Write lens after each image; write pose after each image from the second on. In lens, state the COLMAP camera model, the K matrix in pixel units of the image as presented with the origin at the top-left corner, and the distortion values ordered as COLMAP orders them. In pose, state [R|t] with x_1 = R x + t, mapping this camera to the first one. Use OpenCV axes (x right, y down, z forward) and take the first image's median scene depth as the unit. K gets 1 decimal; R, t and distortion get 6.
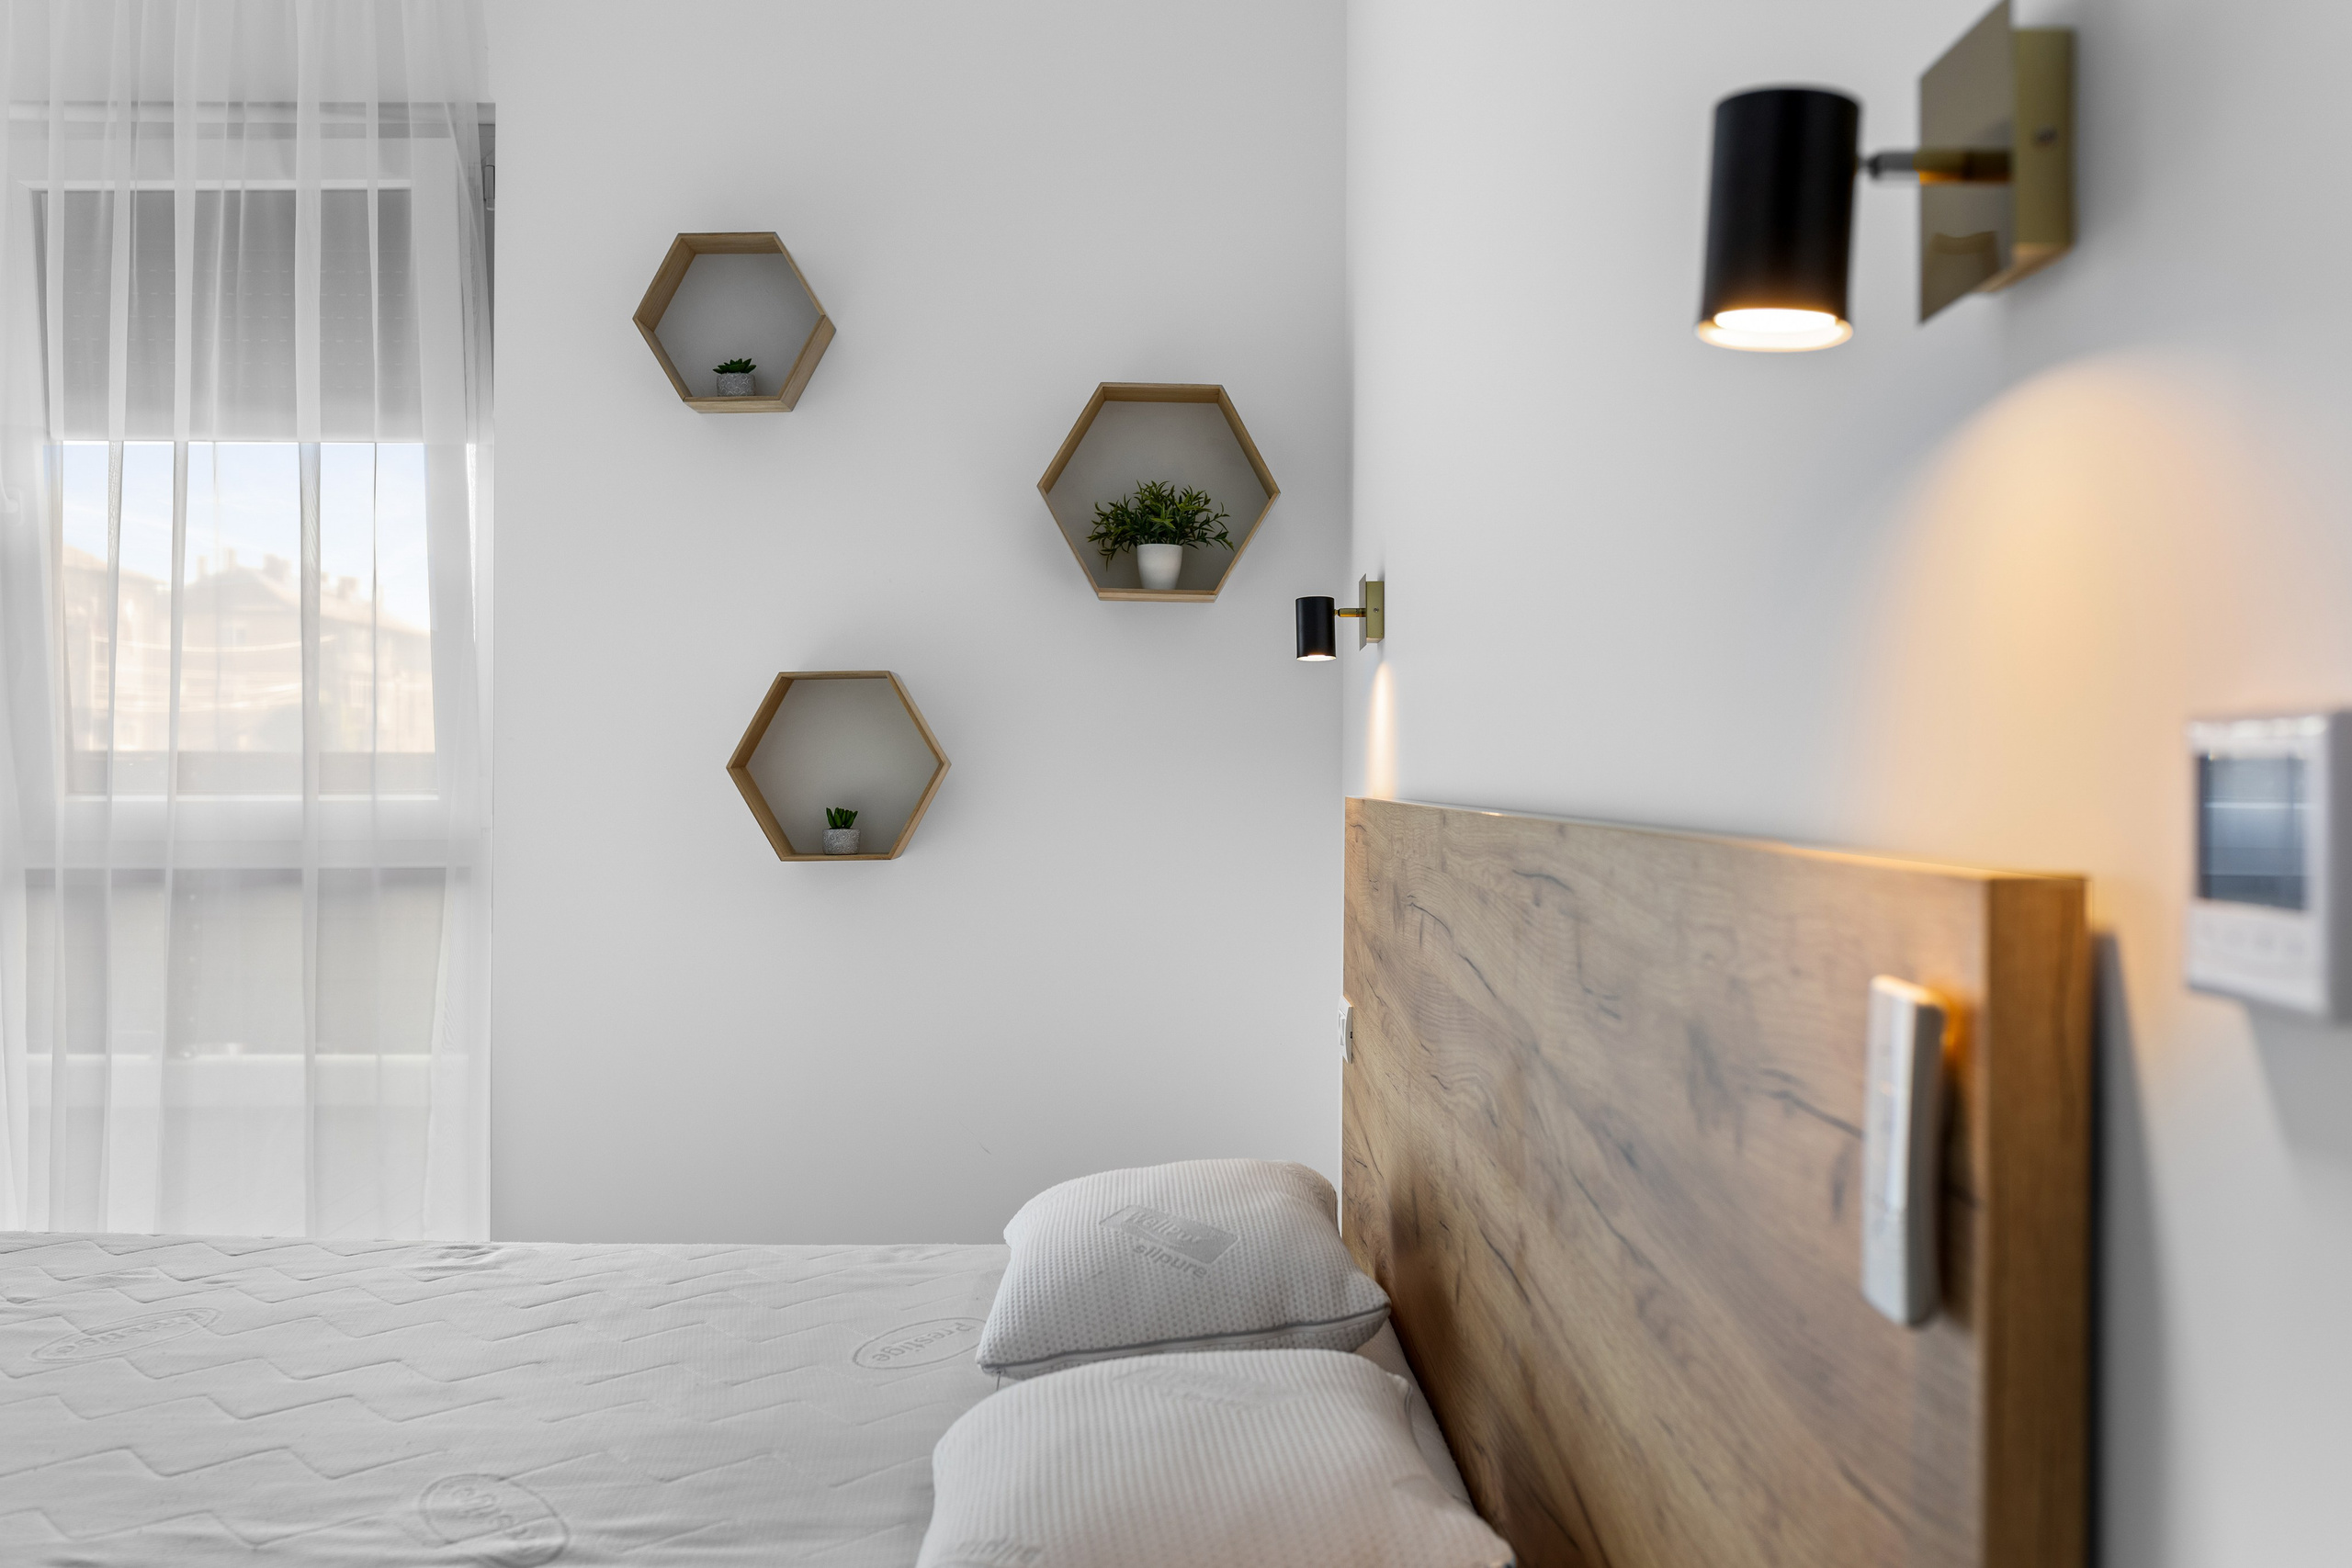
lens RADIAL K [[2222.4, 0, 1165.2], [0, 2222.4, 764.1], [0, 0, 1]] dist [0.004916, 0.000000]
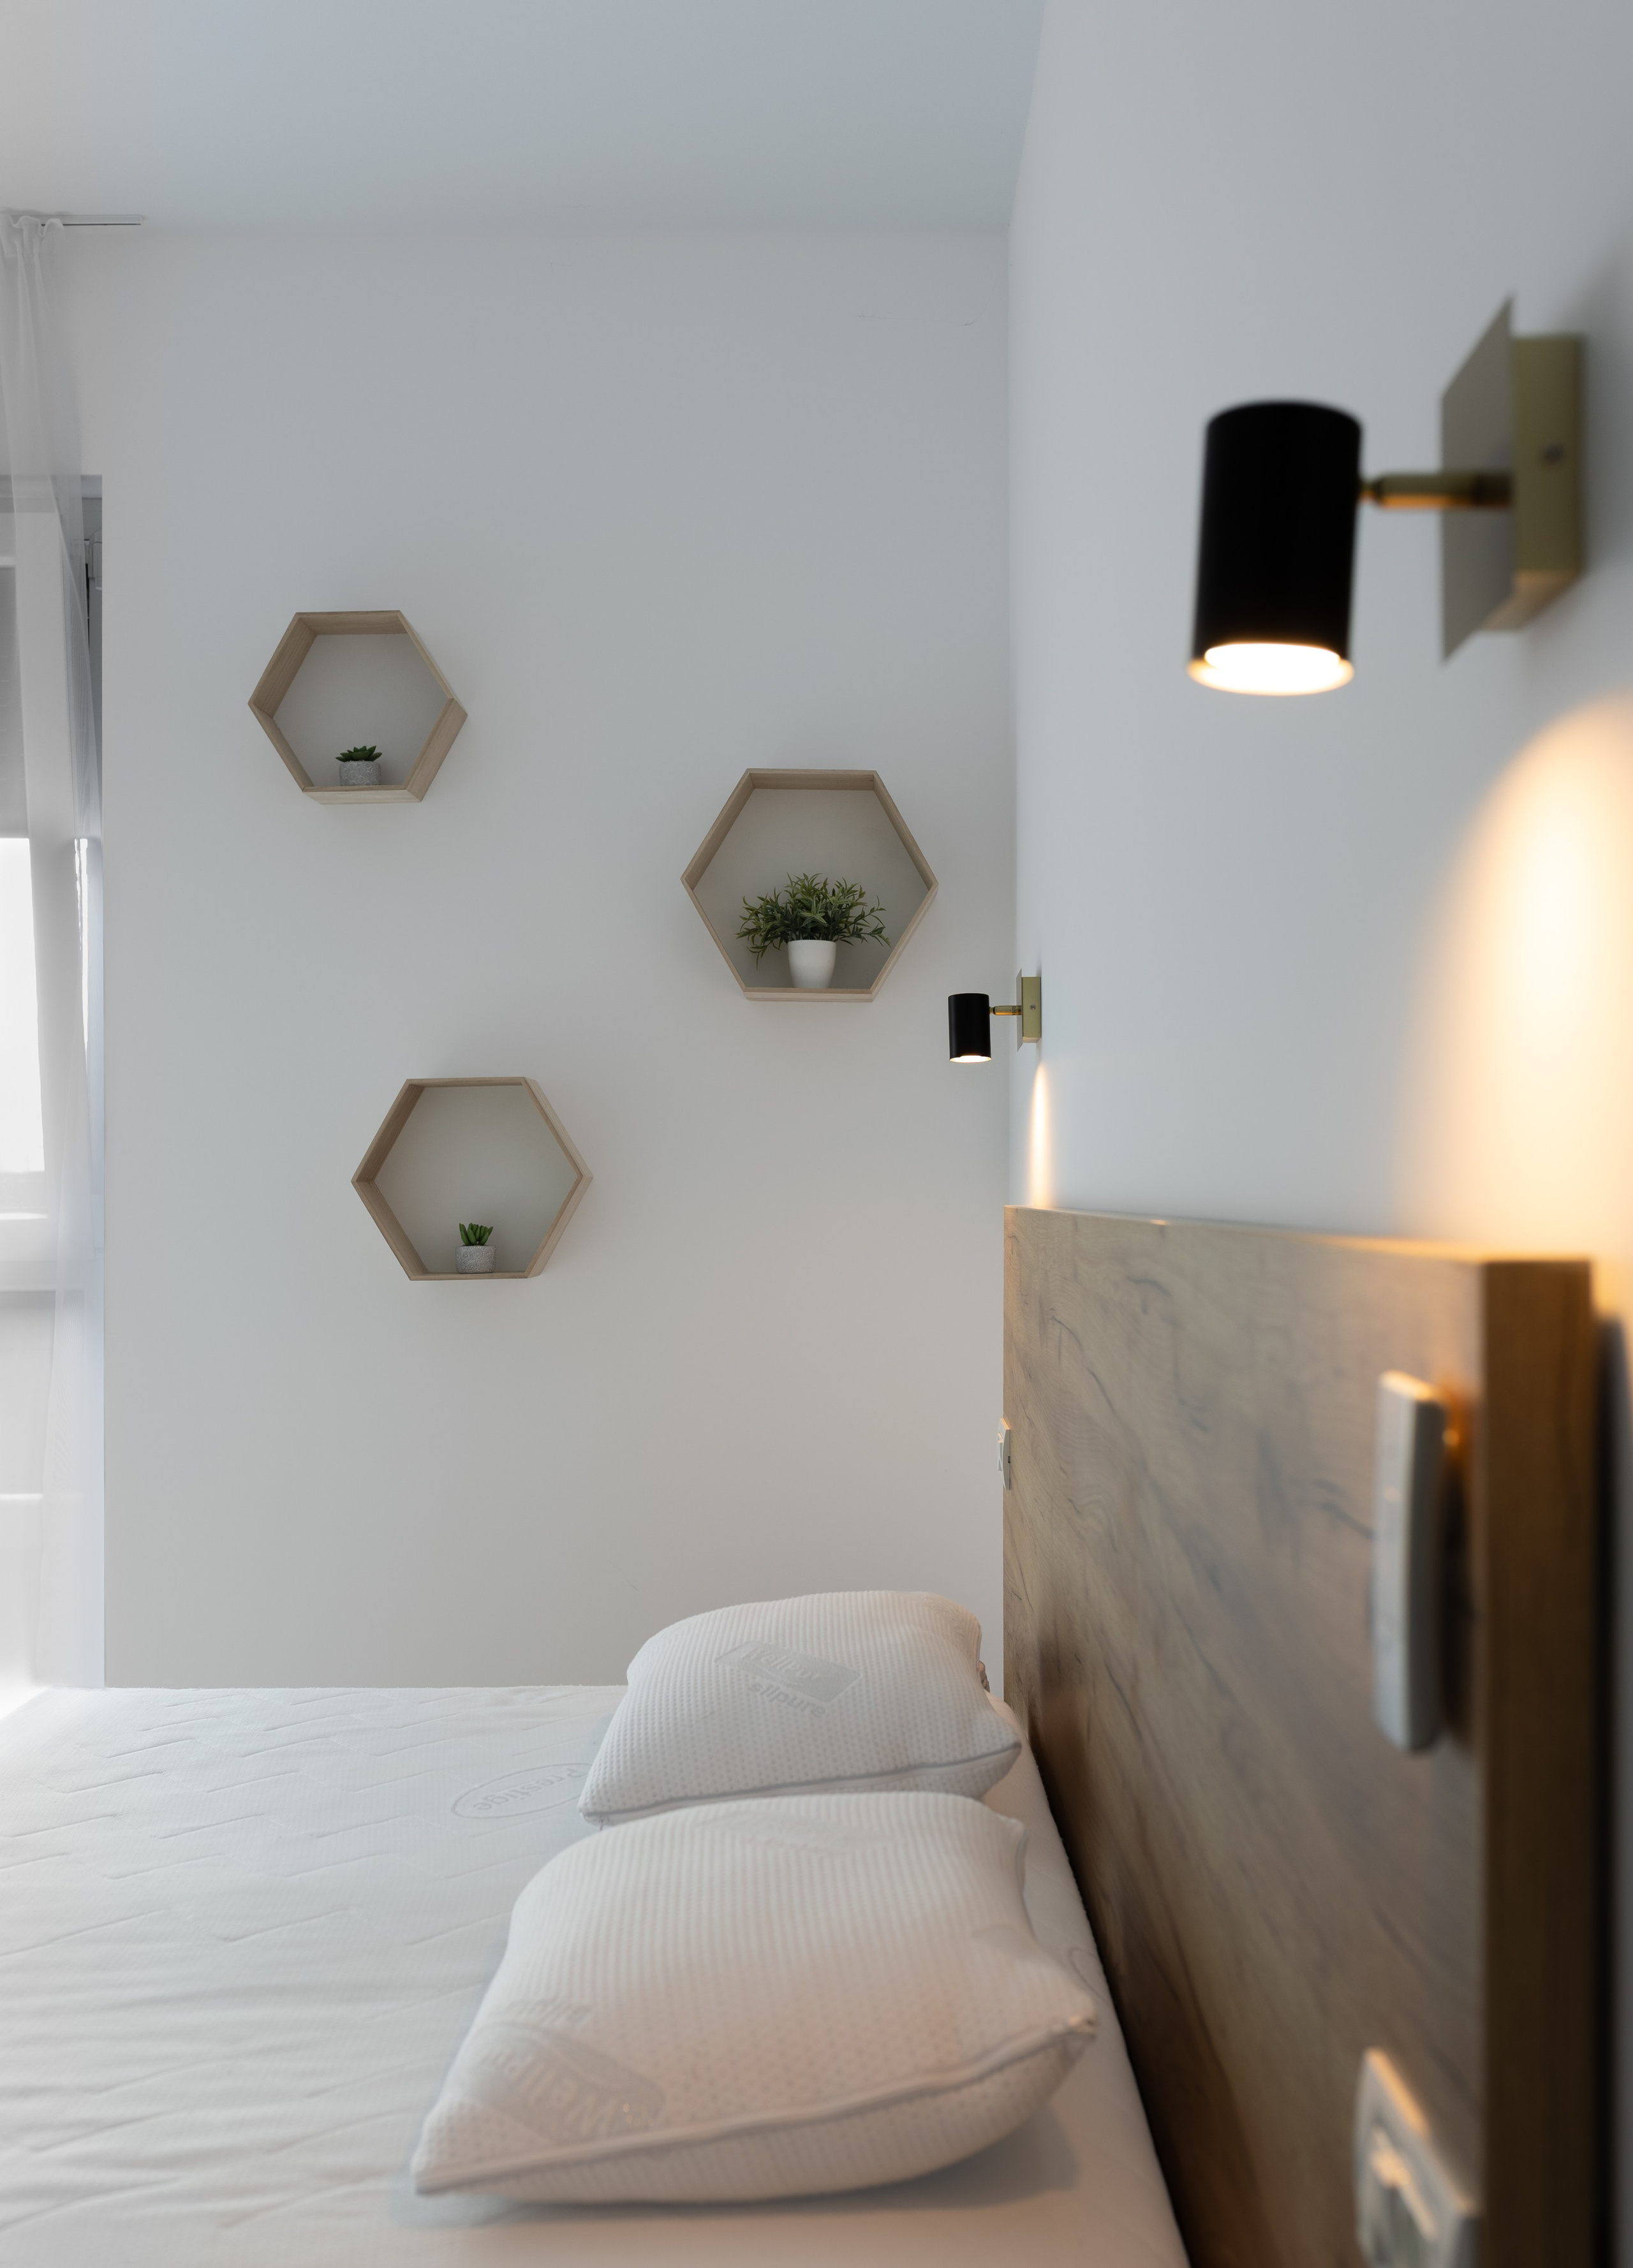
lens RADIAL K [[2349.5, 0, 887.3], [0, 2349.5, 1179.6], [0, 0, 1]] dist [0.001040, 0.000000]
pose [[0.999929, -0.007414, 0.009380, 0.035328], [0.007416, 0.999972, -0.000205, 0.004889], [-0.009379, 0.000275, 0.999956, 0.010754]]
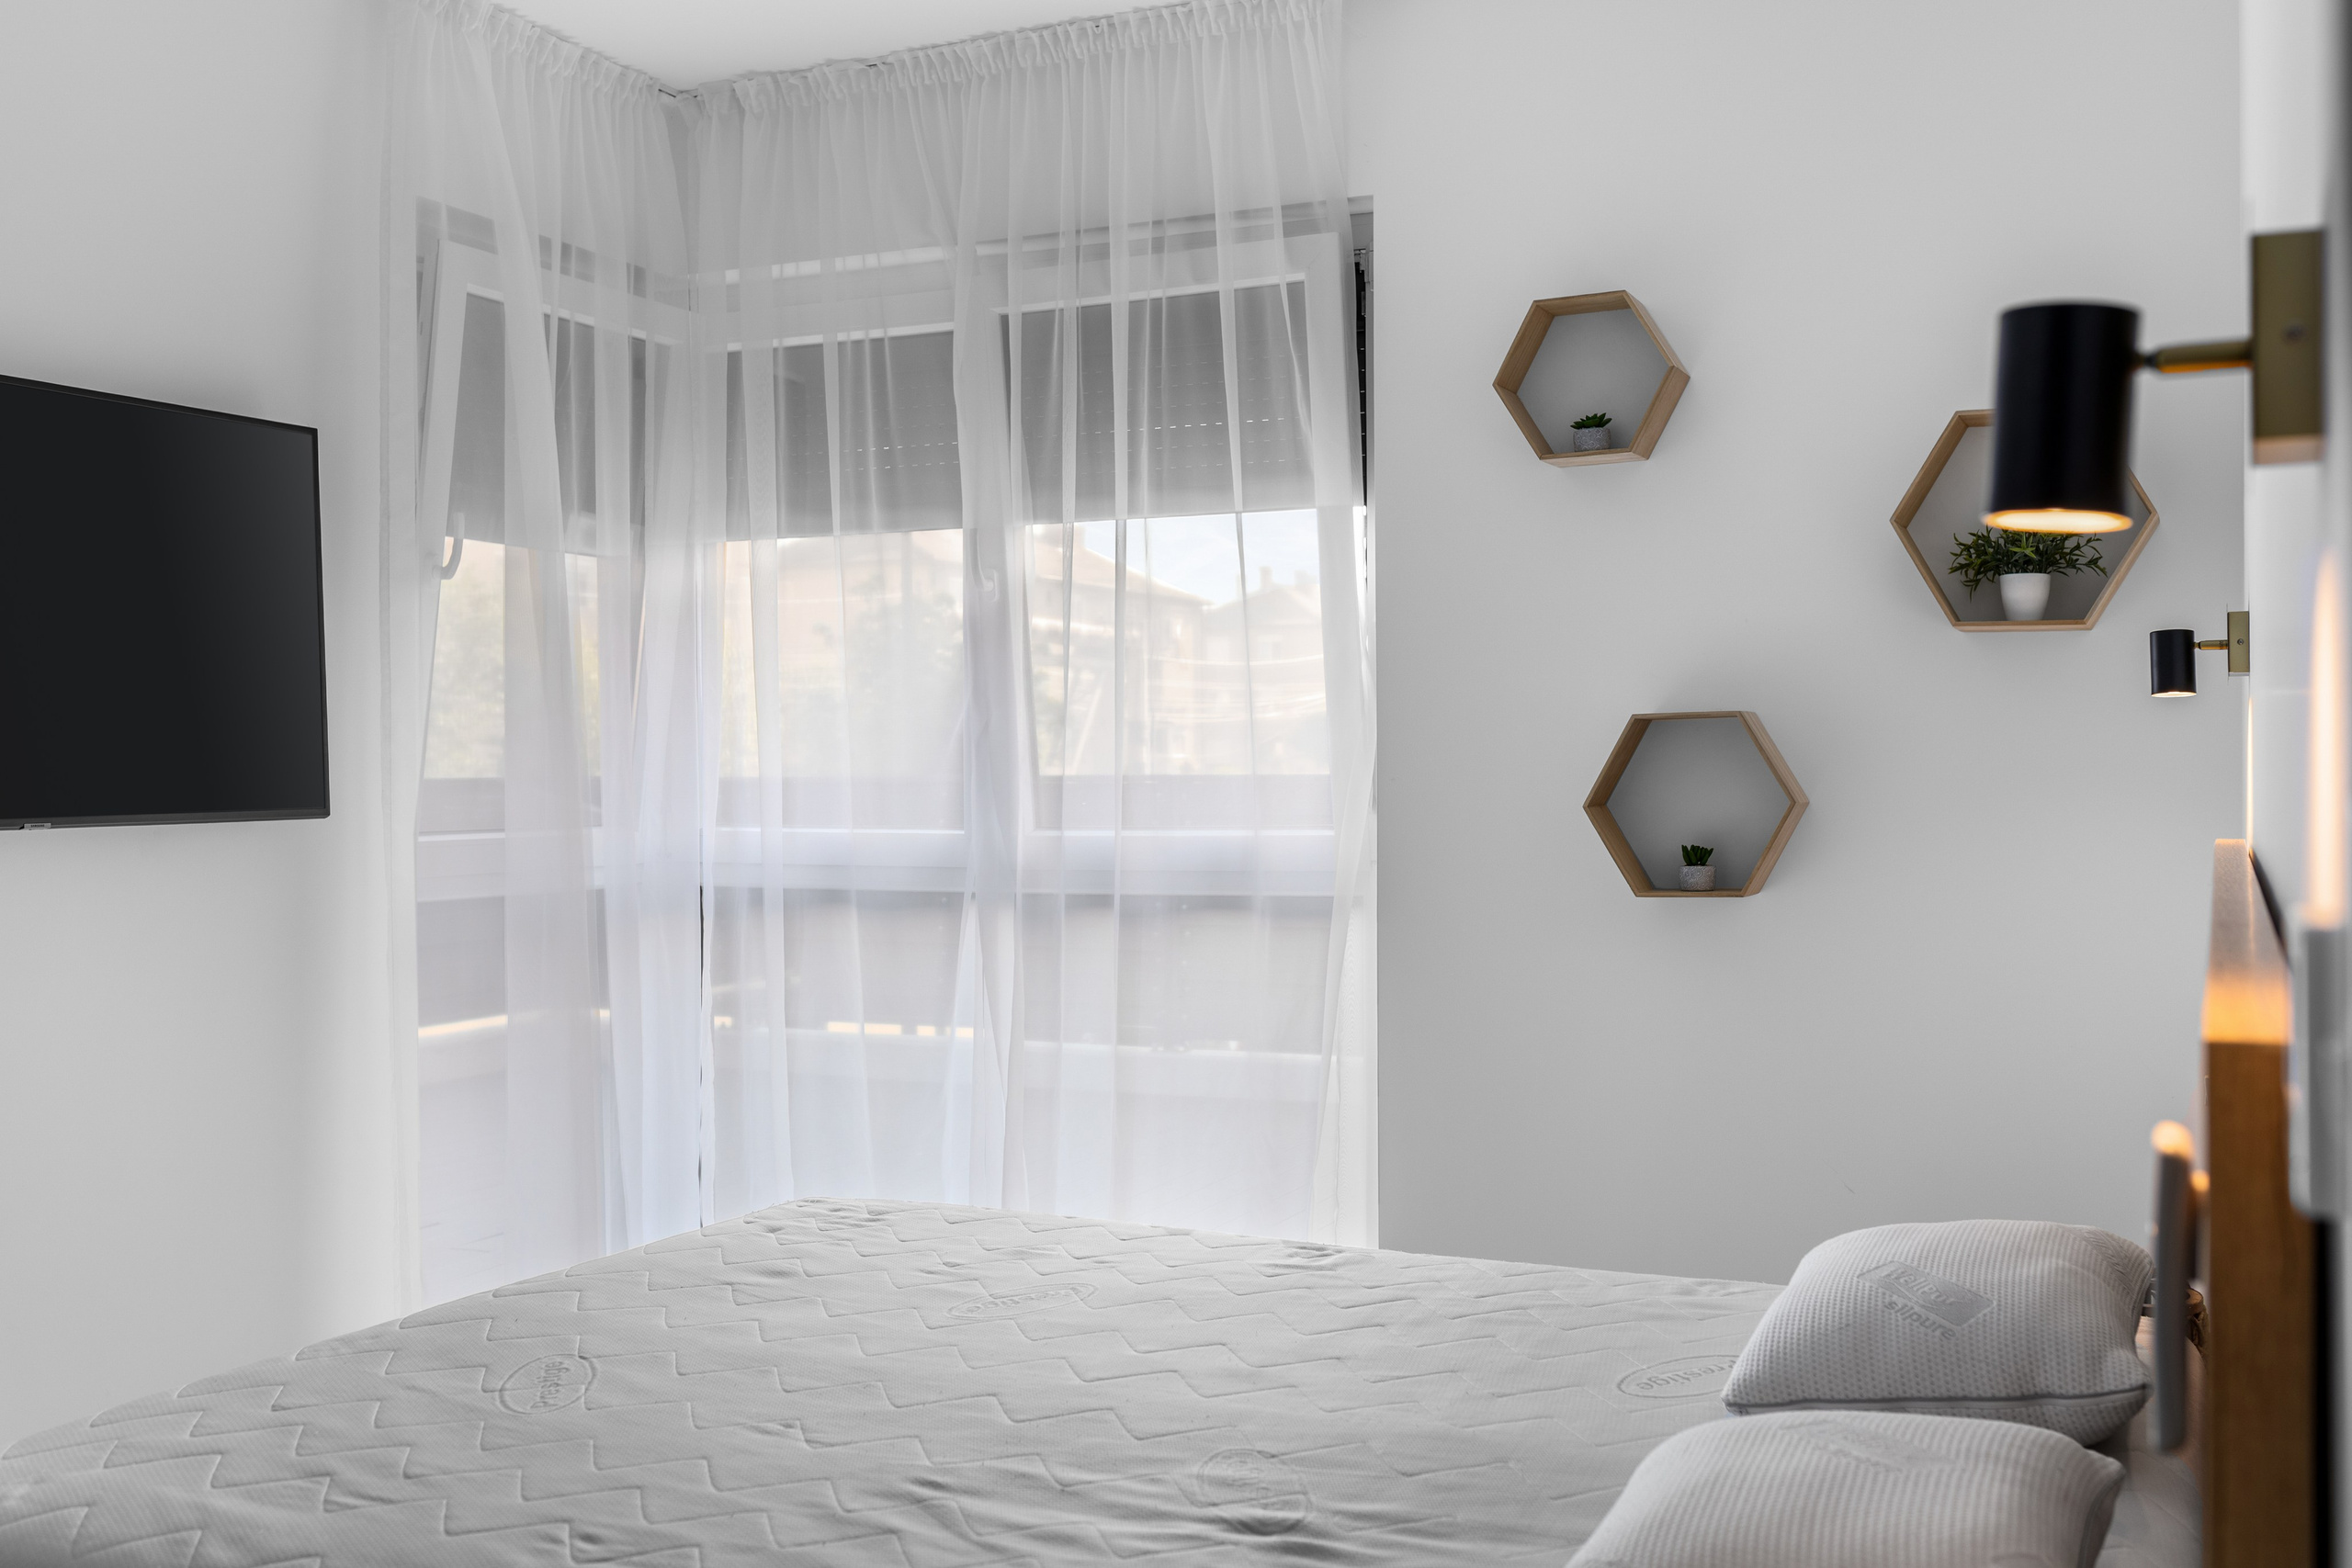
lens RADIAL K [[2222.4, 0, 1181.2], [0, 2222.4, 768.5], [0, 0, 1]] dist [0.004916, 0.000000]
pose [[0.911045, -0.011188, -0.412155, 0.111414], [0.010193, 0.999937, -0.004612, -0.024579], [0.412180, 0.000001, 0.911102, -0.056017]]
